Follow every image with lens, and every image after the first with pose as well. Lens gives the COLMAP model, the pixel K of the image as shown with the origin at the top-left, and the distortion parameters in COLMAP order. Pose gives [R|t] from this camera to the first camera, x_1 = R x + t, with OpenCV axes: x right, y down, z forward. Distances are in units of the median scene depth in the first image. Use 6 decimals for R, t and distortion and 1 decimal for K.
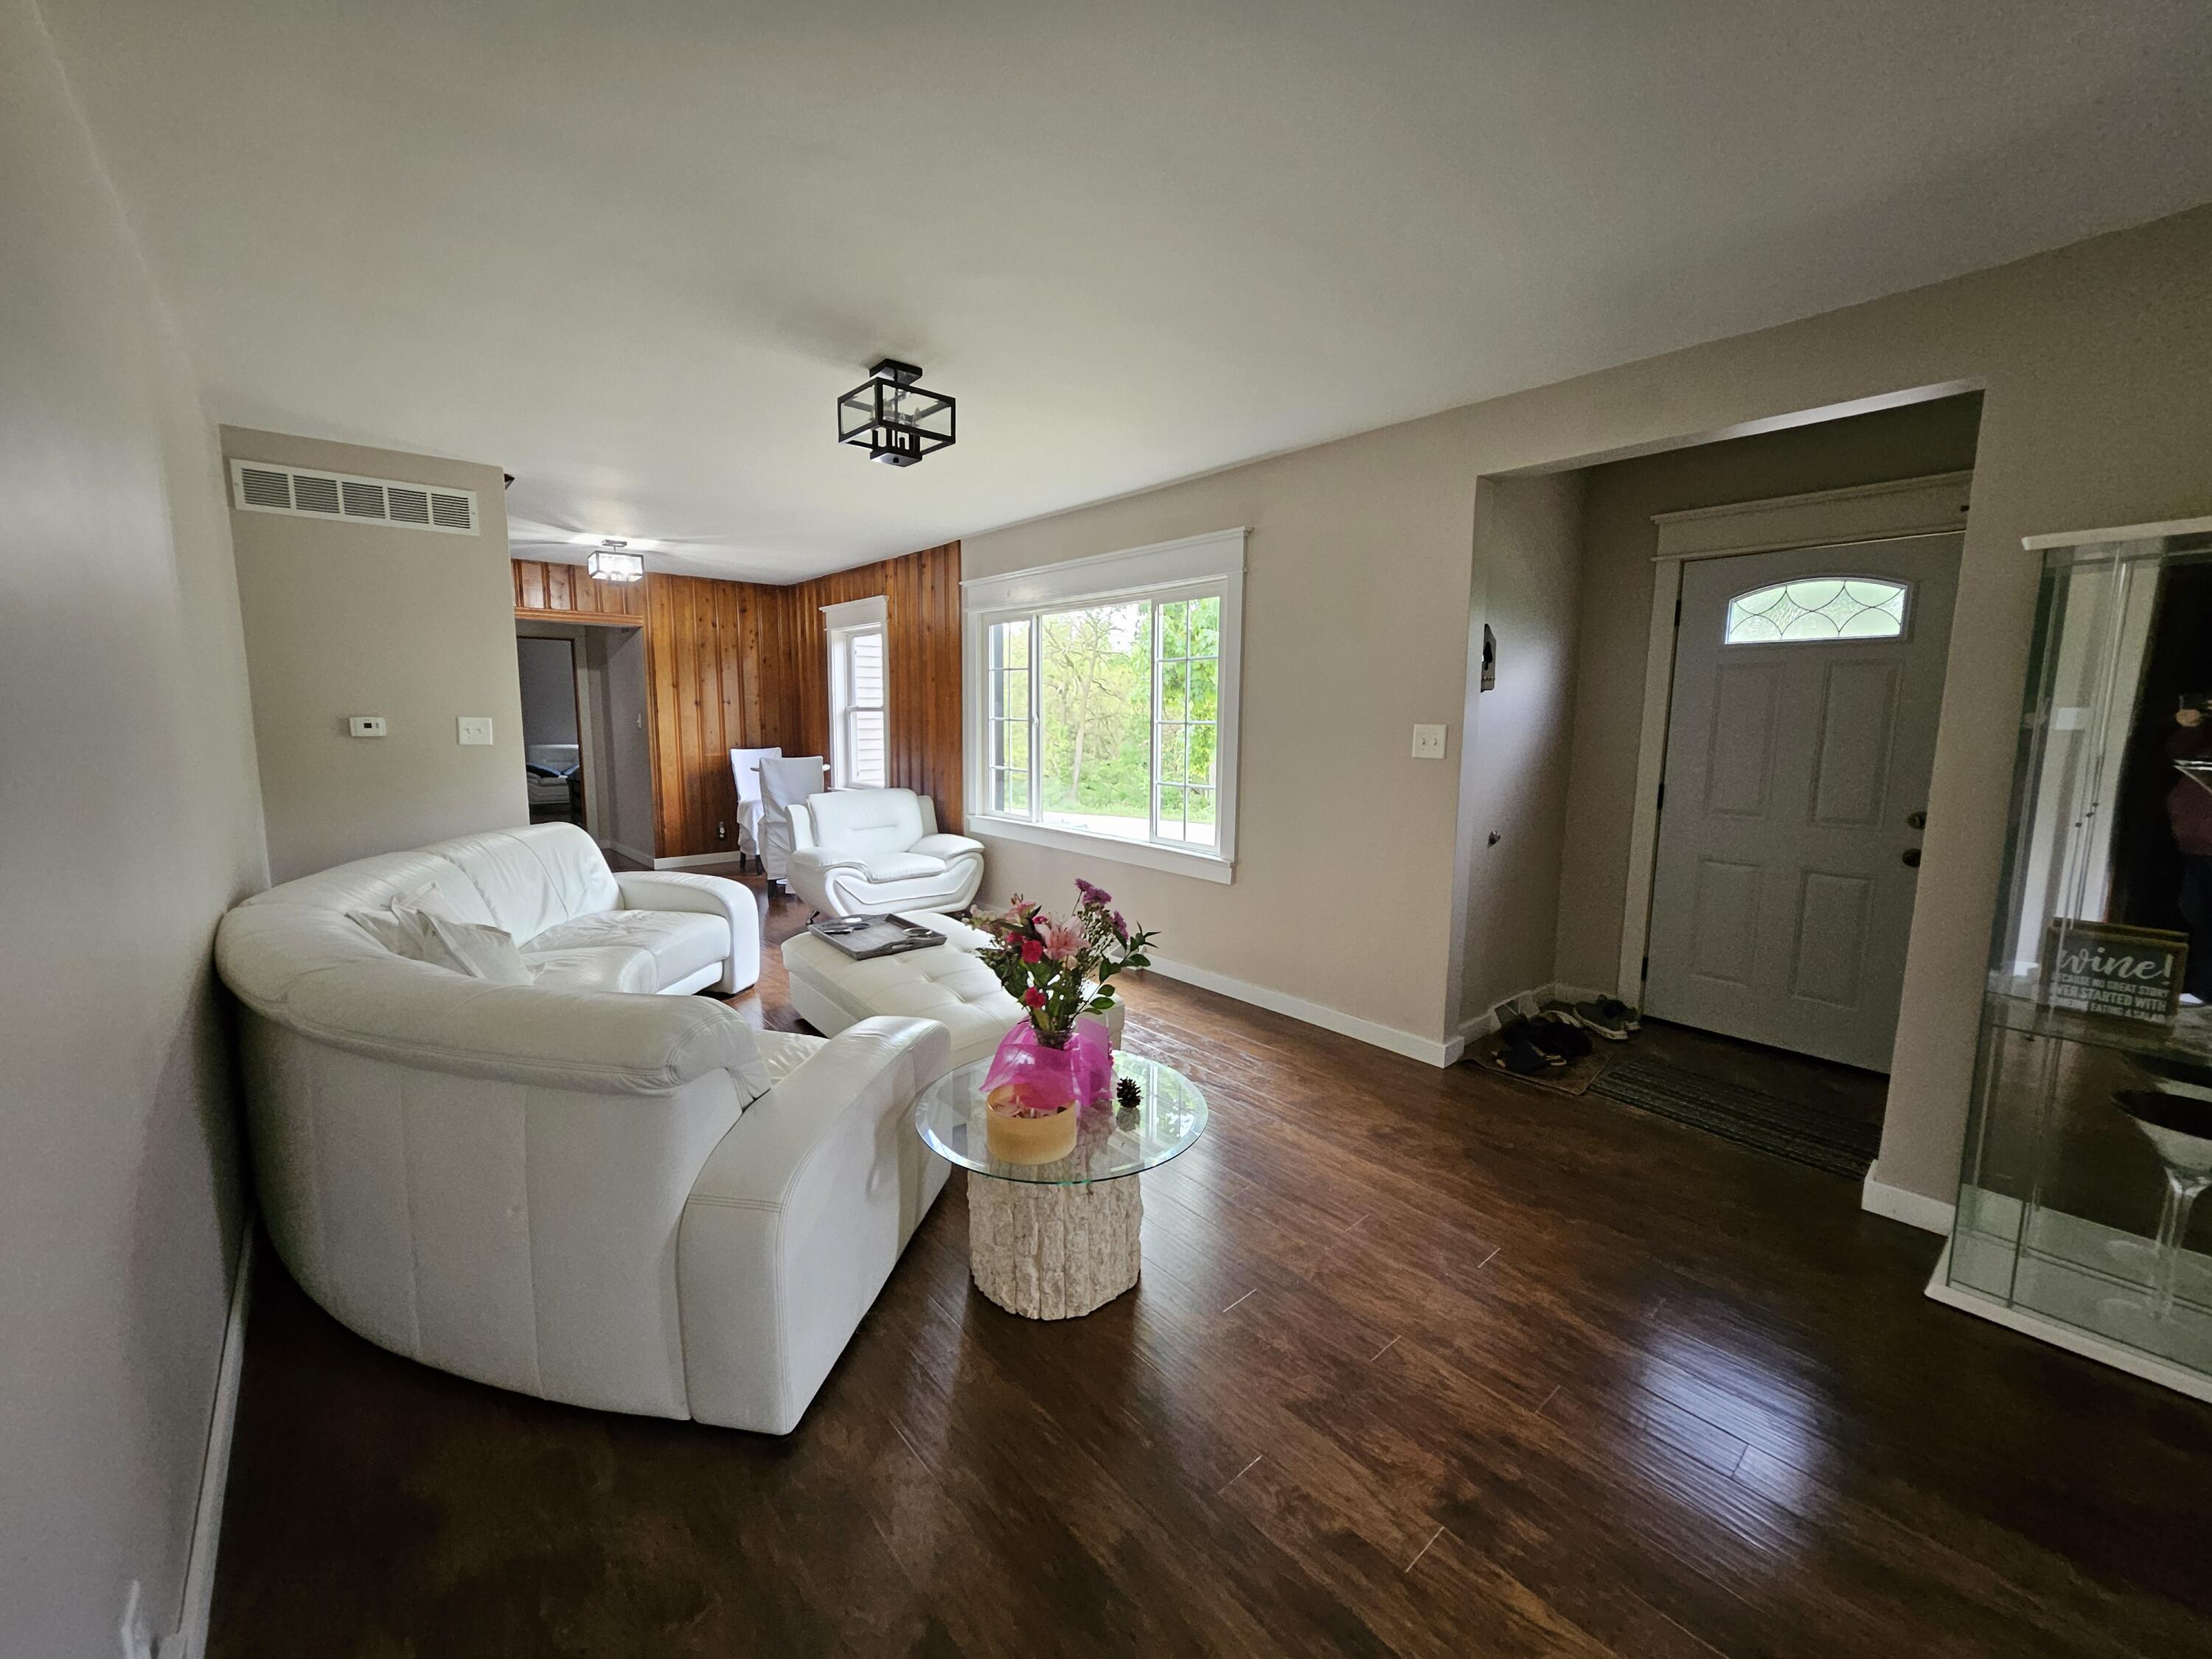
lens RADIAL K [[888.1, 0, 1116.3], [0, 888.1, 821.1], [0, 0, 1]] dist [0.007933, 0.001600]
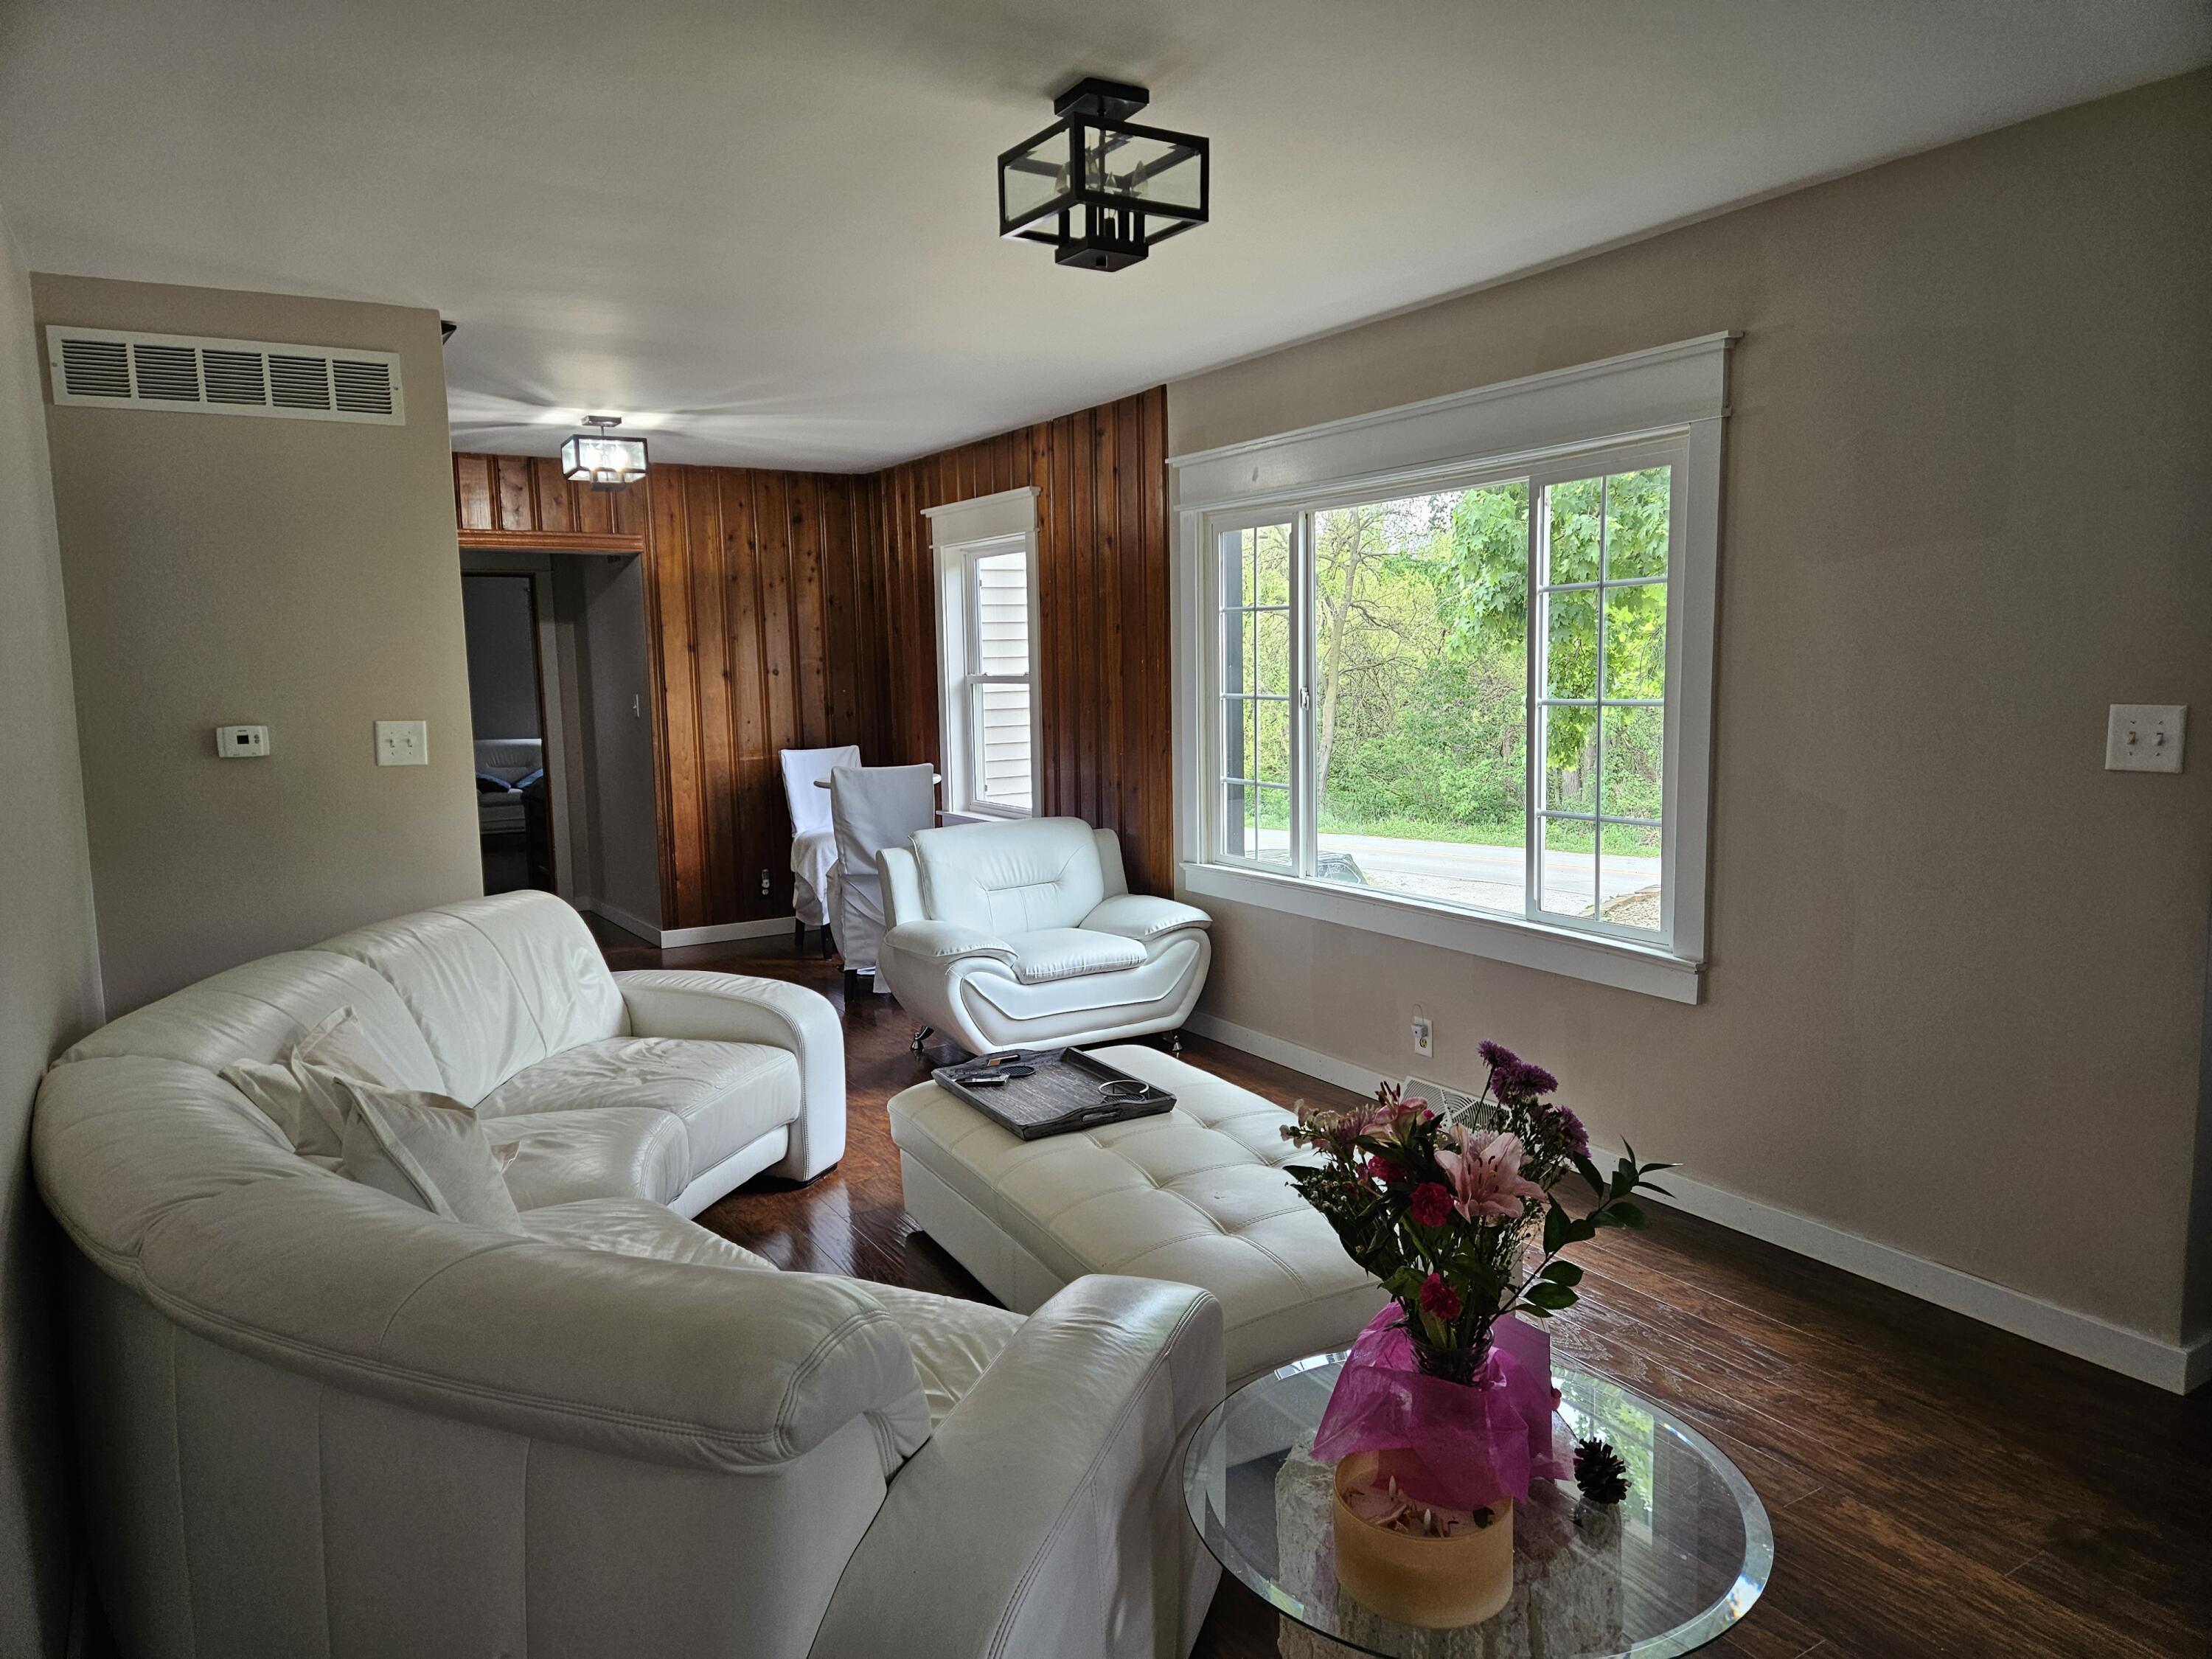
lens RADIAL K [[1490.5, 0, 1125.2], [0, 1490.5, 819.6], [0, 0, 1]] dist [0.070540, -0.034227]
pose [[0.986903, -0.010986, -0.160939, -0.068994], [0.009598, 0.999910, -0.009402, -0.038162], [0.161028, 0.007734, 0.986920, 0.062102]]
